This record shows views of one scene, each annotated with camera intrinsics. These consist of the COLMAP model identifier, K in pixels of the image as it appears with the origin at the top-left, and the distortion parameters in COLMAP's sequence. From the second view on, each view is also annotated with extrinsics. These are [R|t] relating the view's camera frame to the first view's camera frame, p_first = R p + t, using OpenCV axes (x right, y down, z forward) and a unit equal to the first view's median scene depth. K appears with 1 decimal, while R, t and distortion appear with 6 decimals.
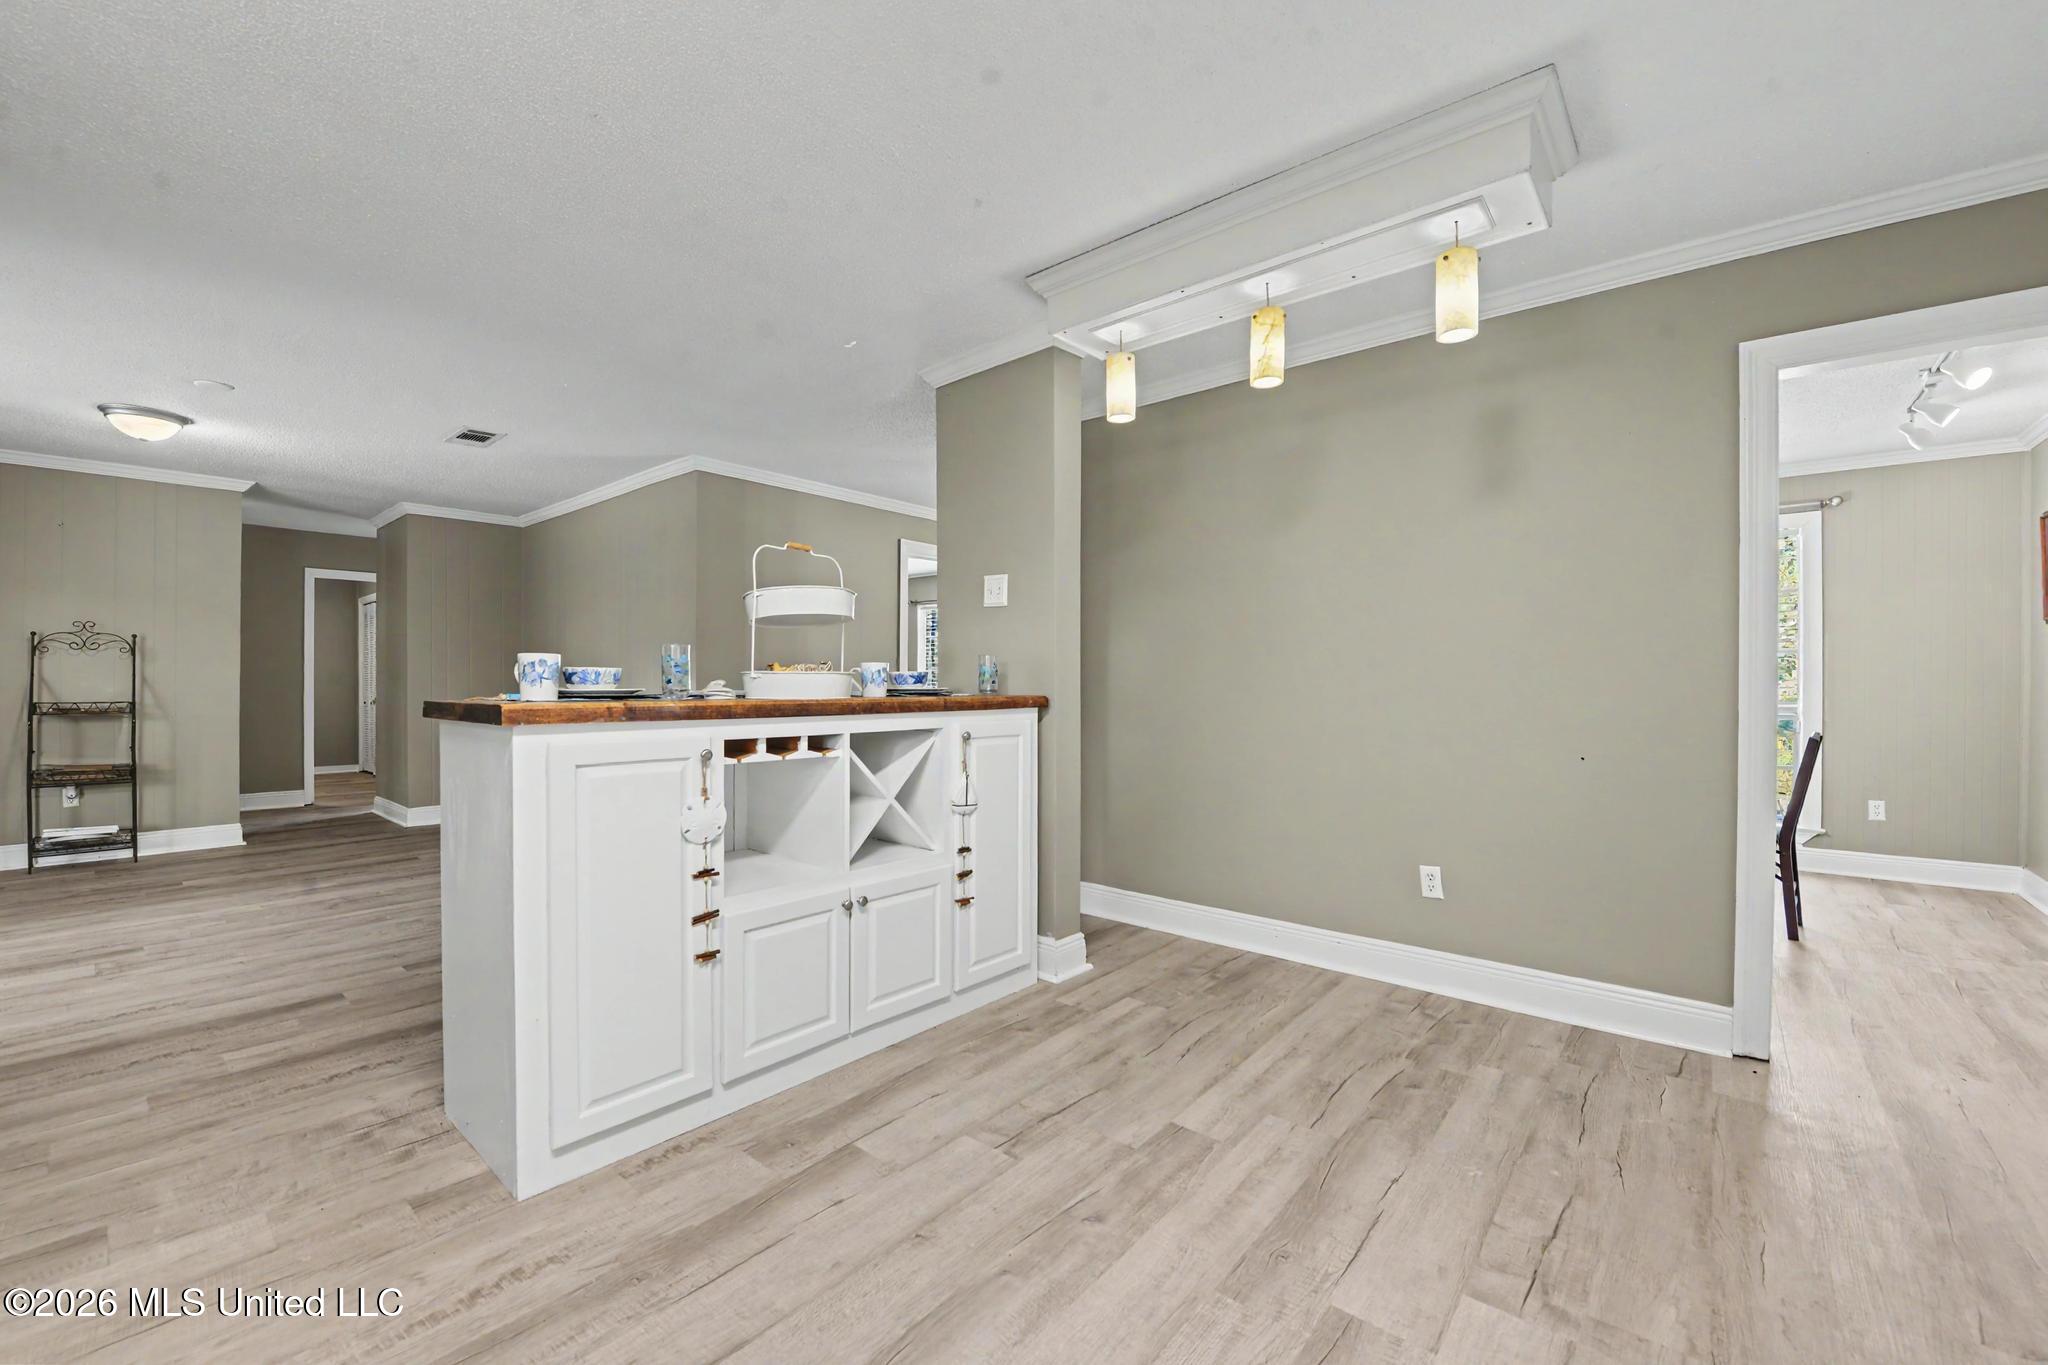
lens RADIAL K [[825.2, 0, 991.2], [0, 825.2, 685.8], [0, 0, 1]] dist [-0.008112, -0.001712]
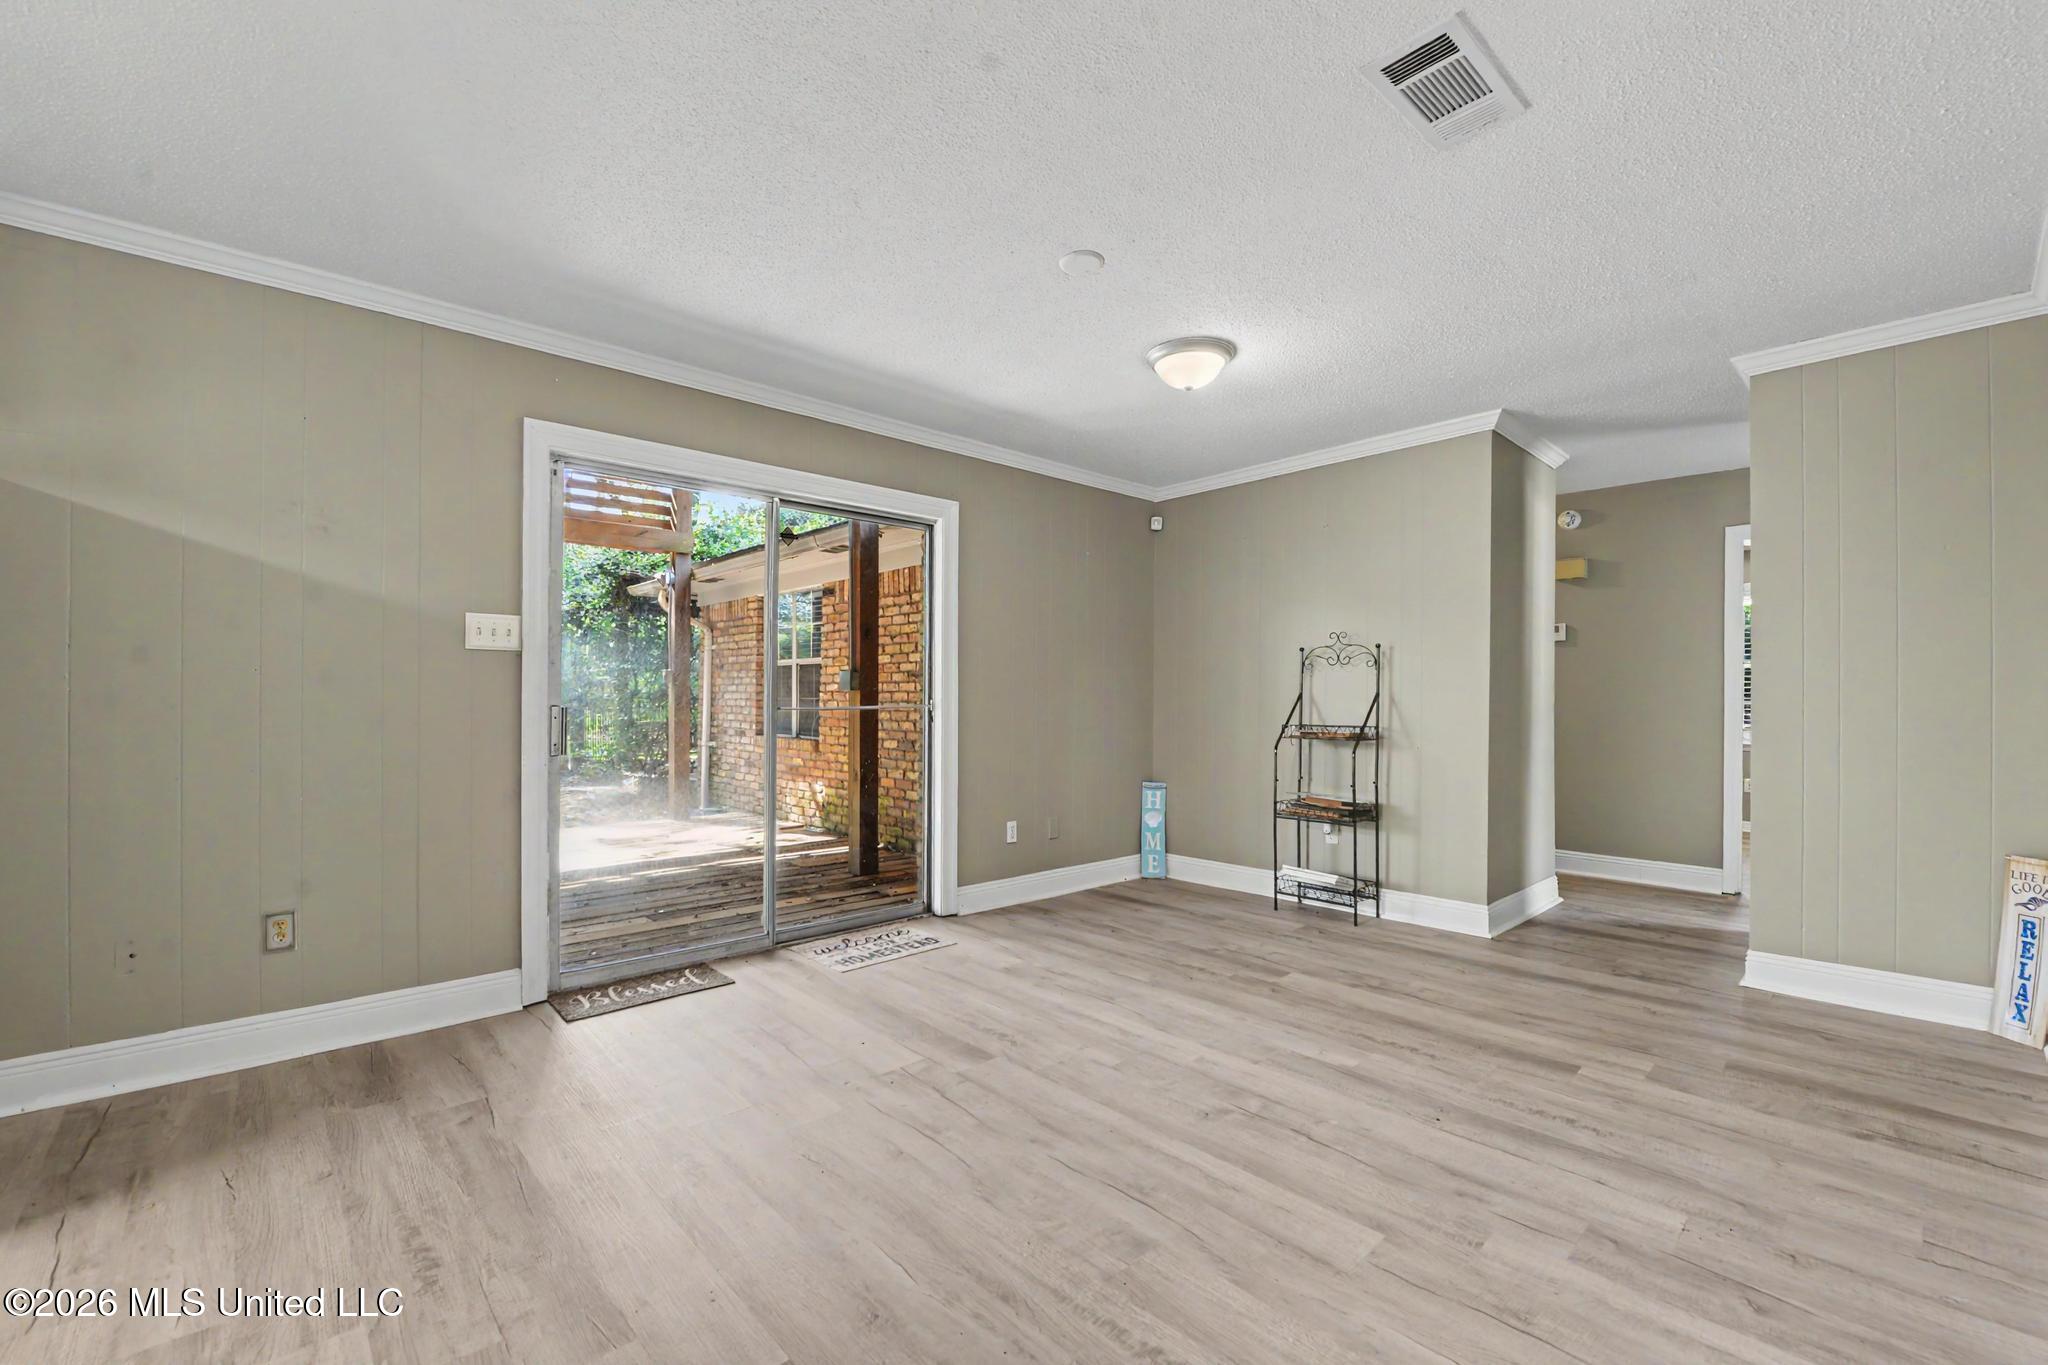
lens RADIAL K [[846.3, 0, 1014.3], [0, 846.3, 697.6], [0, 0, 1]] dist [-0.022087, -0.000785]
pose [[-0.099243, -0.002554, -0.995060, -0.305581], [-0.006447, 0.999977, -0.001924, -0.009158], [0.995042, 0.006224, -0.099257, 1.210132]]
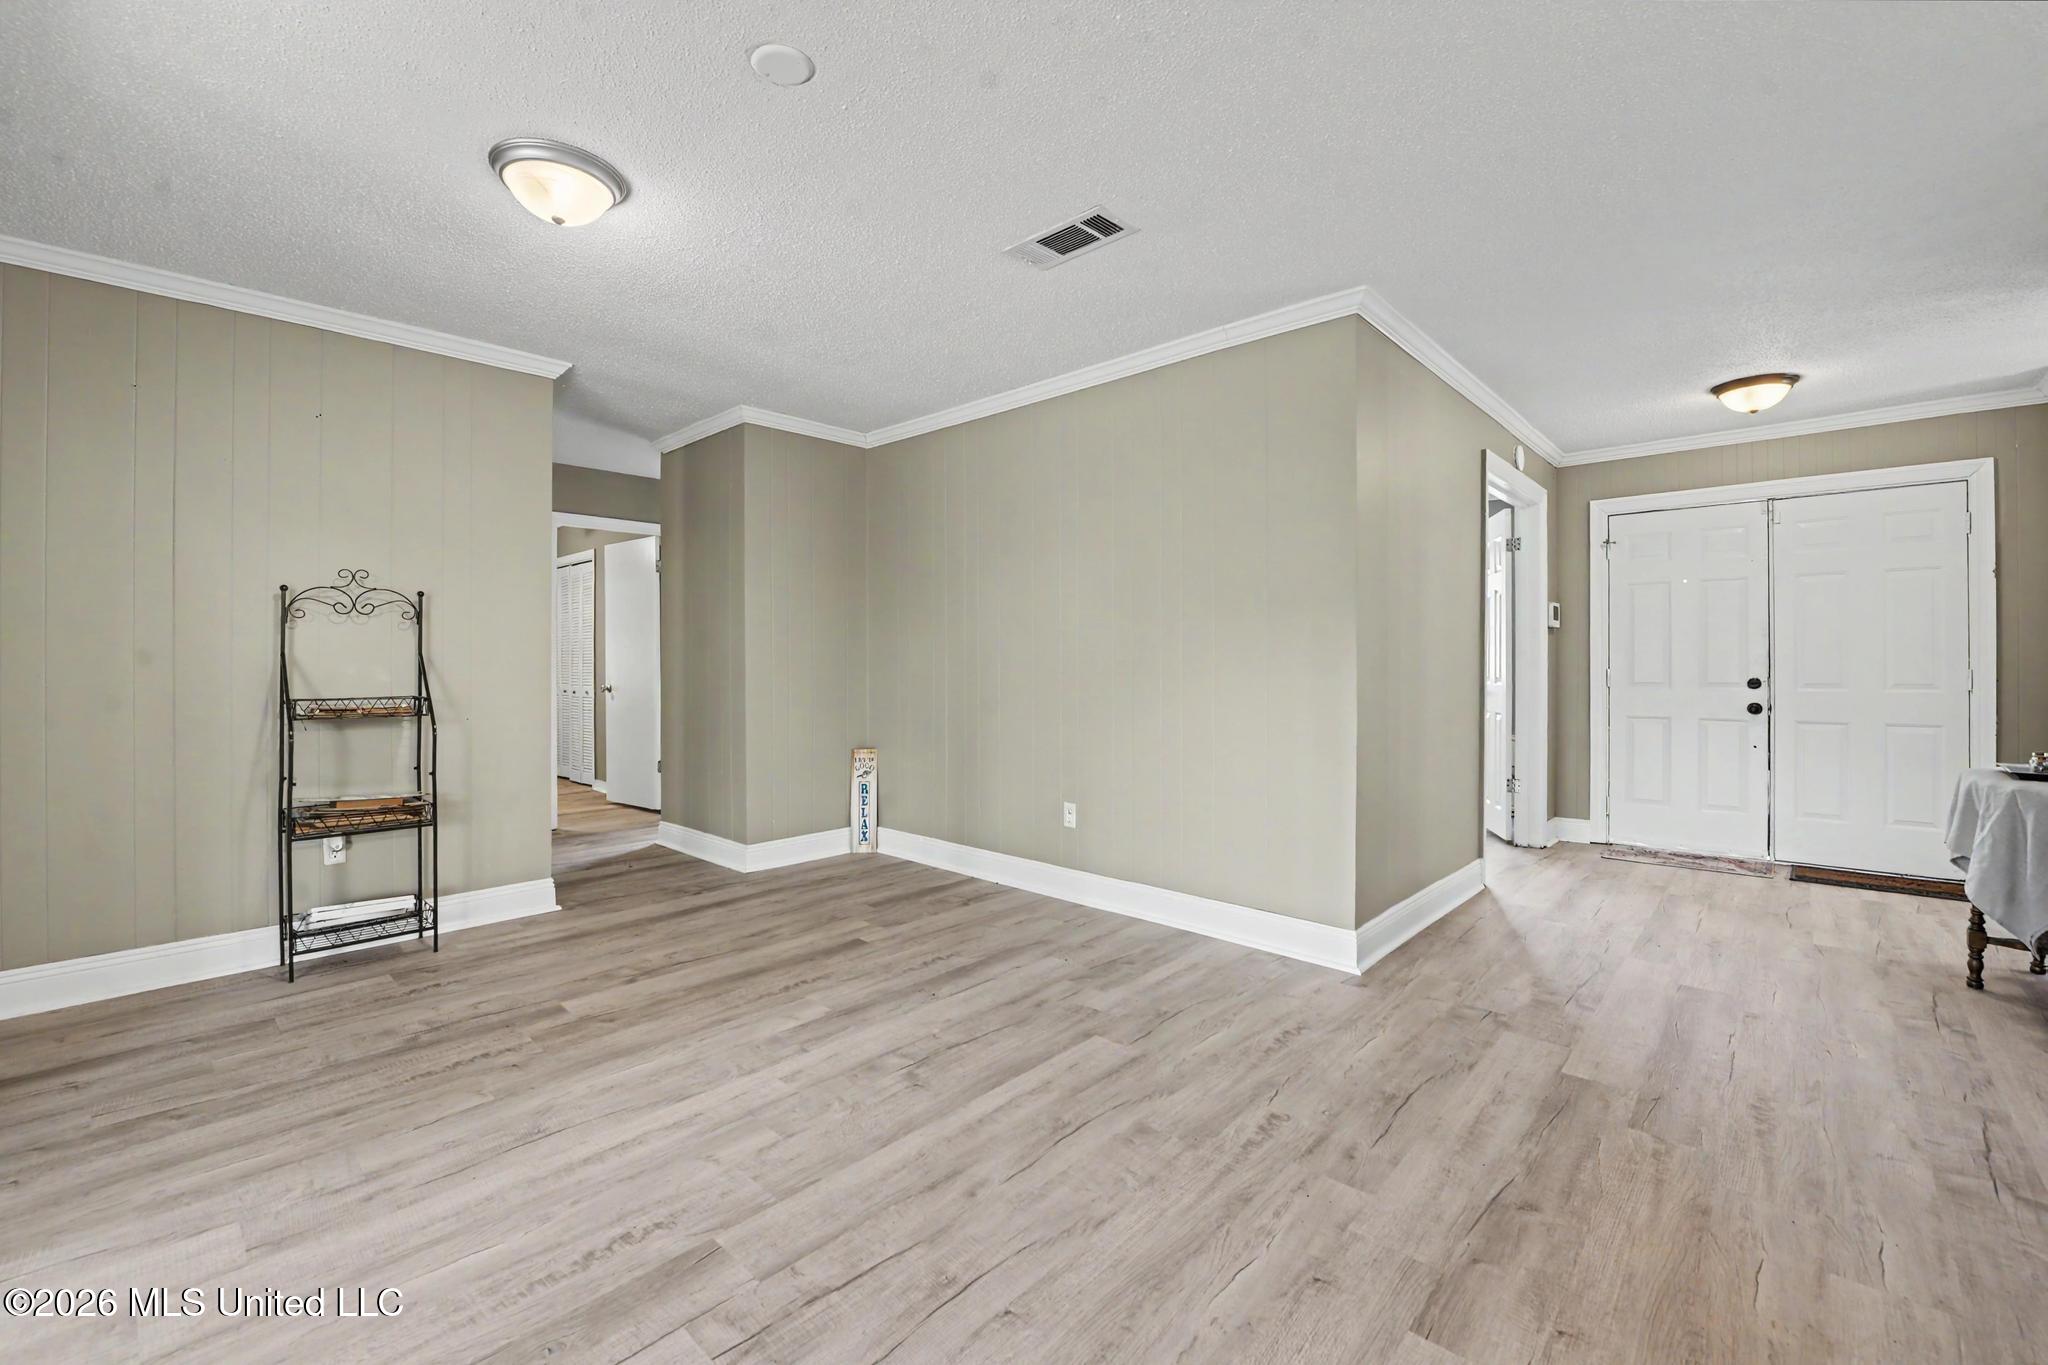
lens RADIAL K [[846.3, 0, 1021.5], [0, 846.3, 664.9], [0, 0, 1]] dist [-0.022087, -0.000785]
pose [[0.999852, -0.004588, -0.016602, -0.951312], [0.004571, 0.999989, -0.001071, -0.003973], [0.016607, 0.000995, 0.999862, 0.591988]]
